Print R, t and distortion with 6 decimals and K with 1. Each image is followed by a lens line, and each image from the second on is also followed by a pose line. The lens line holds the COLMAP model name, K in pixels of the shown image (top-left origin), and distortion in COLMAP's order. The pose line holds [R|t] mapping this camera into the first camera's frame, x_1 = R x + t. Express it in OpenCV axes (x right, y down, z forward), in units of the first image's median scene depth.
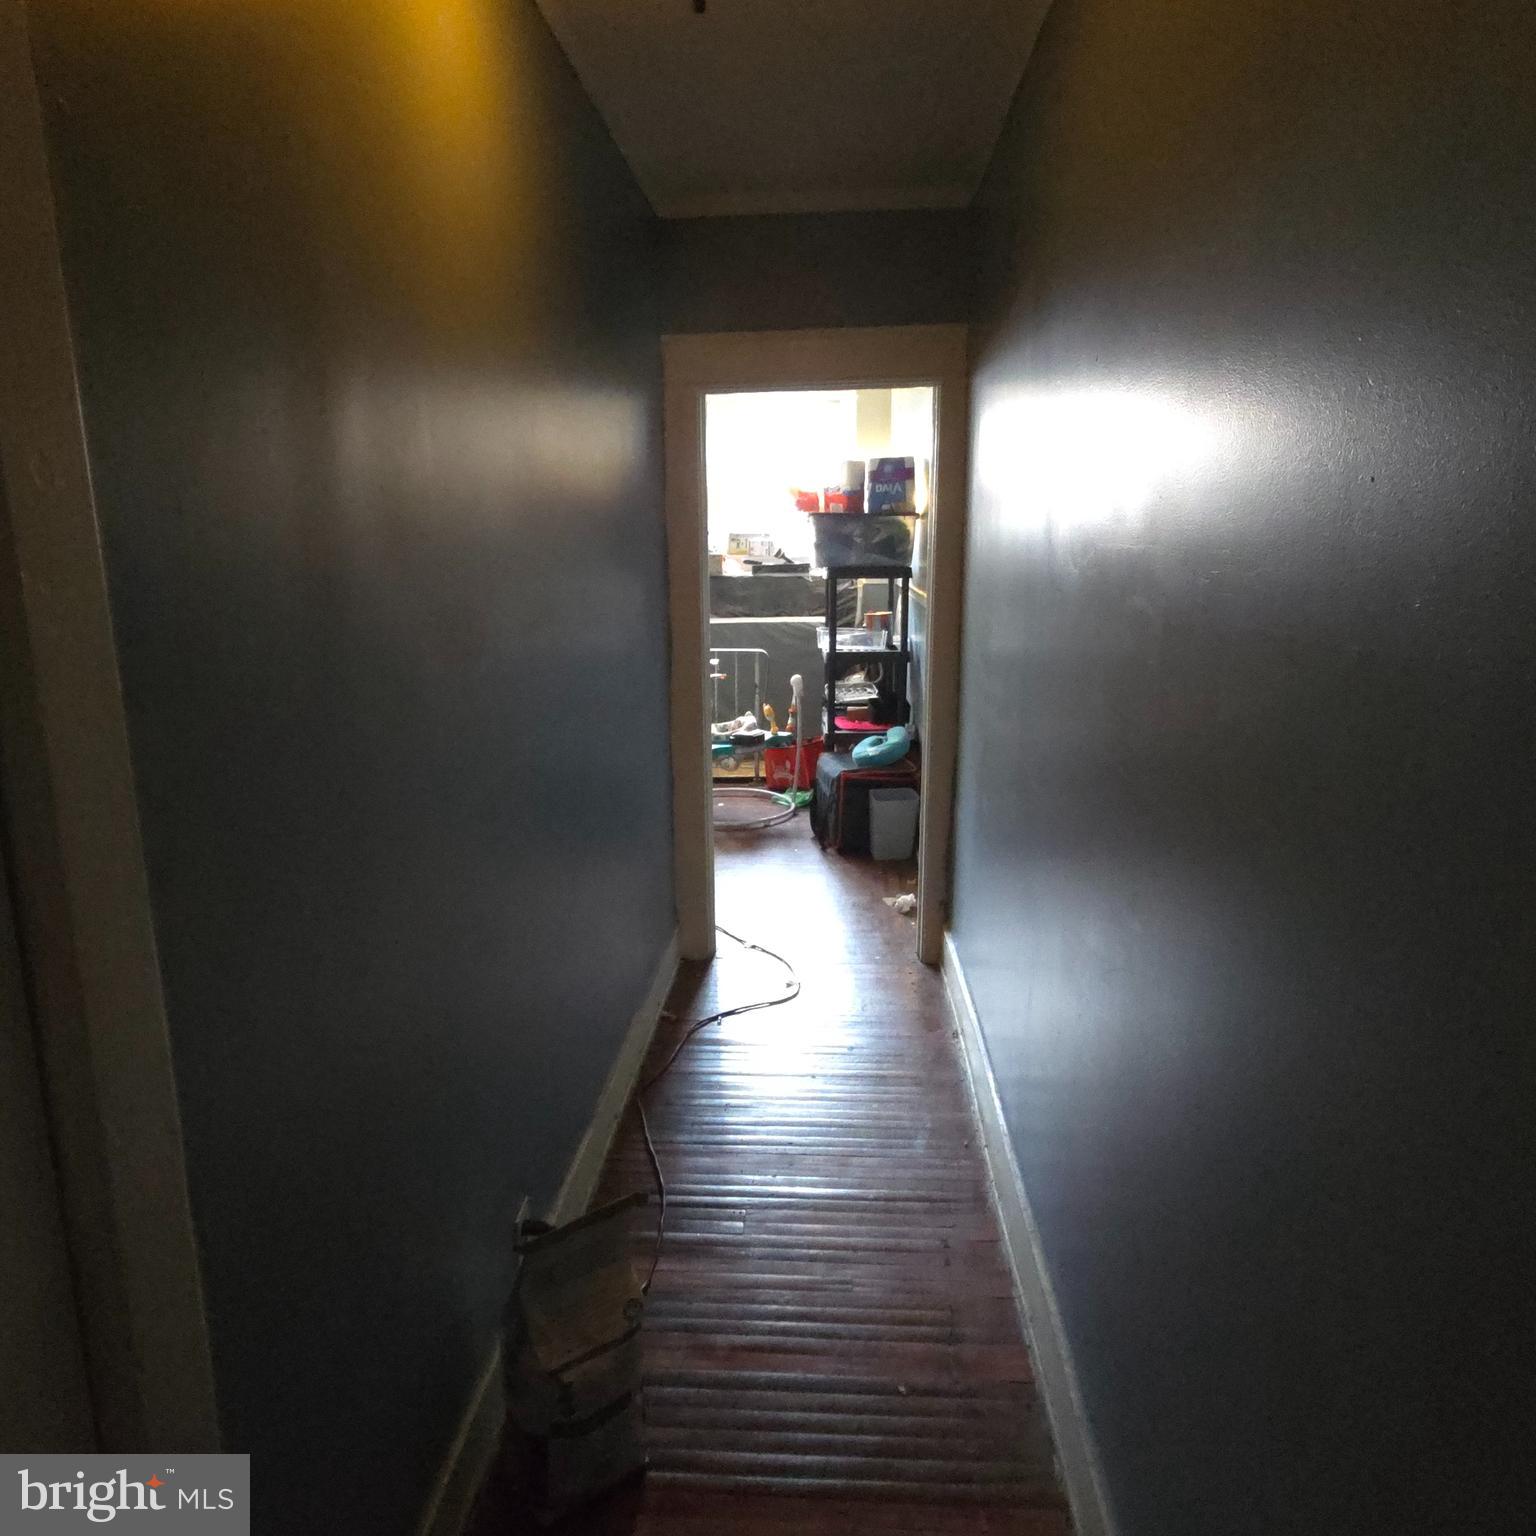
lens RADIAL K [[1086.6, 0, 768.0], [0, 1086.6, 771.2], [0, 0, 1]] dist [0.005403, 0.003150]
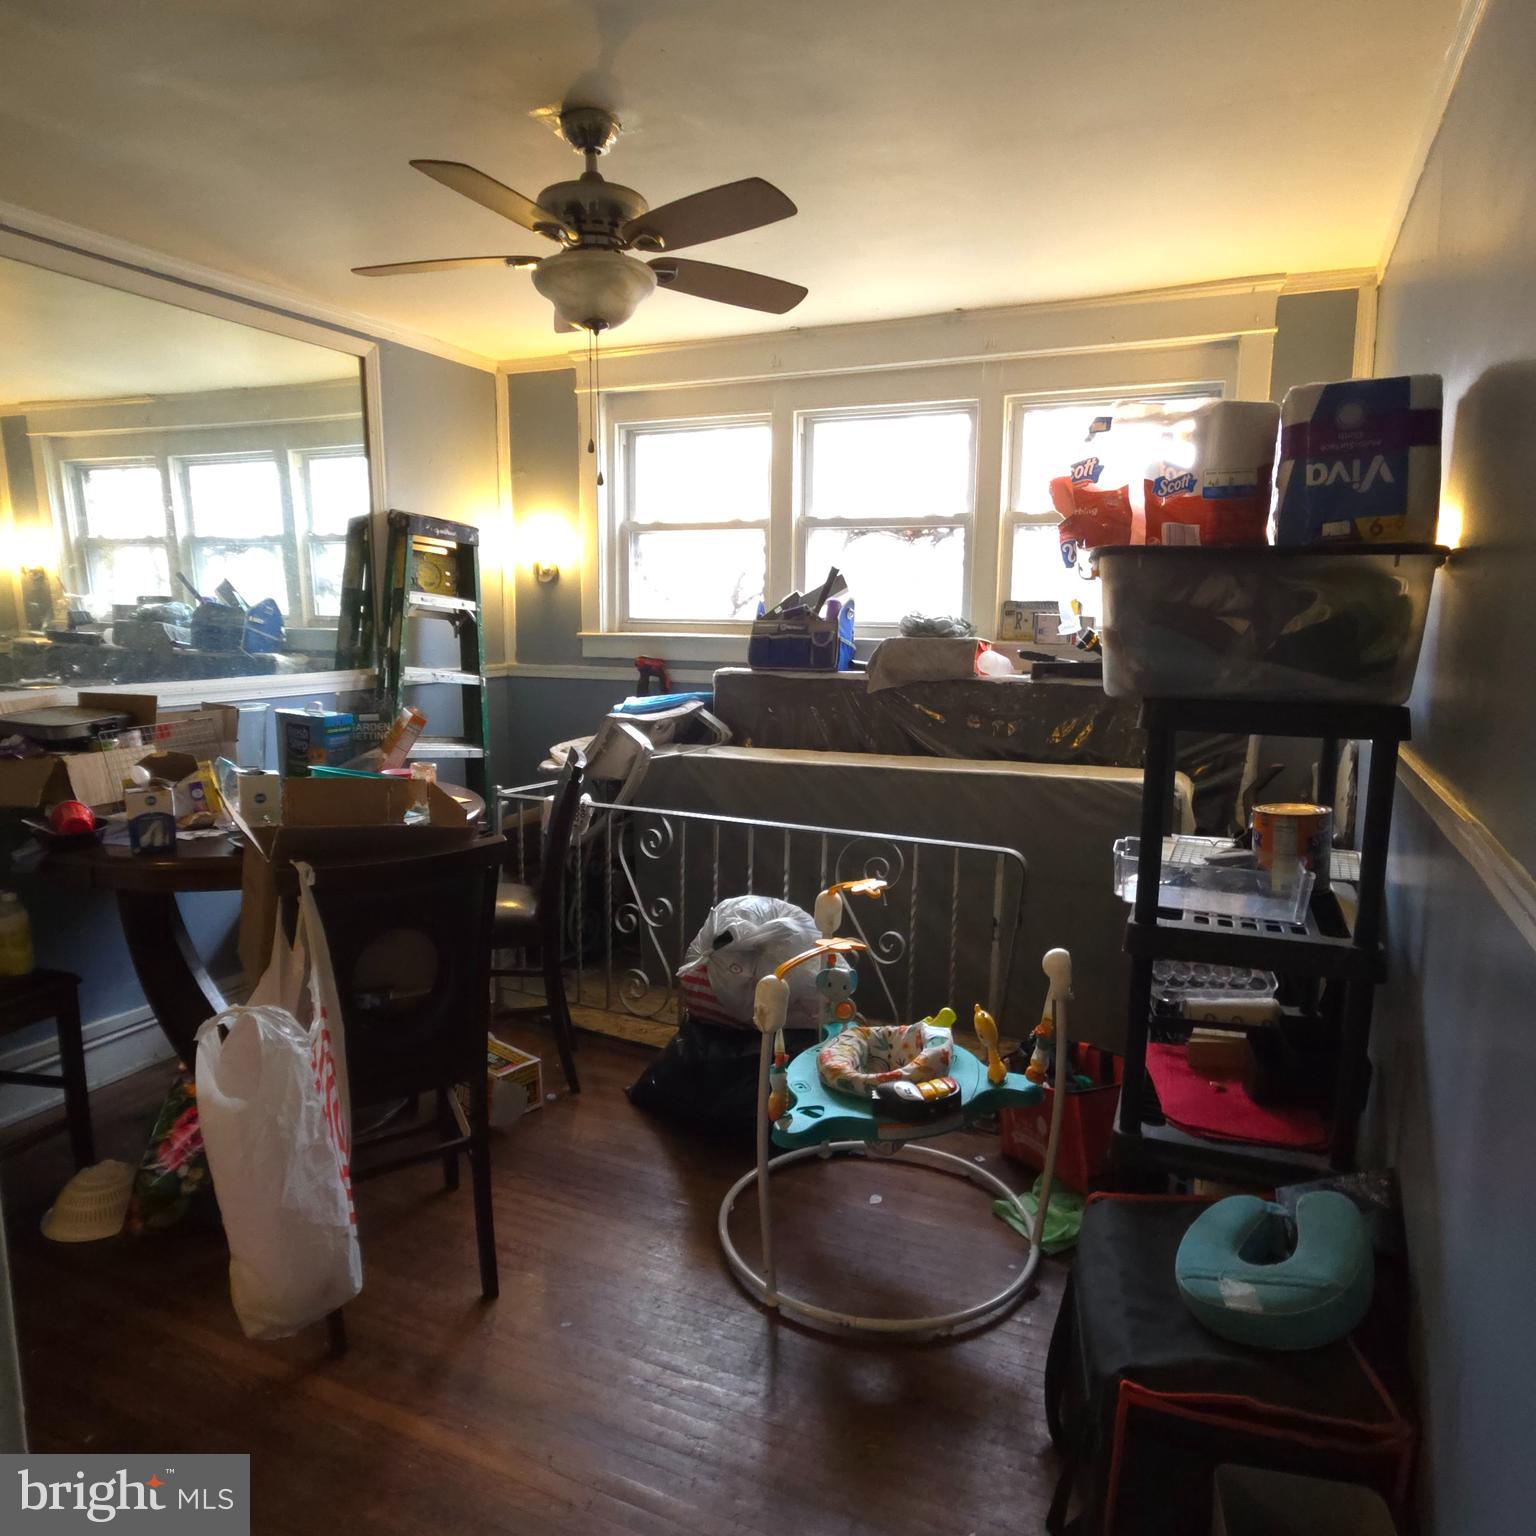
lens RADIAL K [[1086.6, 0, 766.4], [0, 1086.6, 766.8], [0, 0, 1]] dist [0.005403, 0.003150]
pose [[0.937286, 0.067010, -0.342060, 0.062625], [-0.088493, 0.994940, -0.047571, -0.136225], [0.337141, 0.074858, 0.938473, 0.620598]]
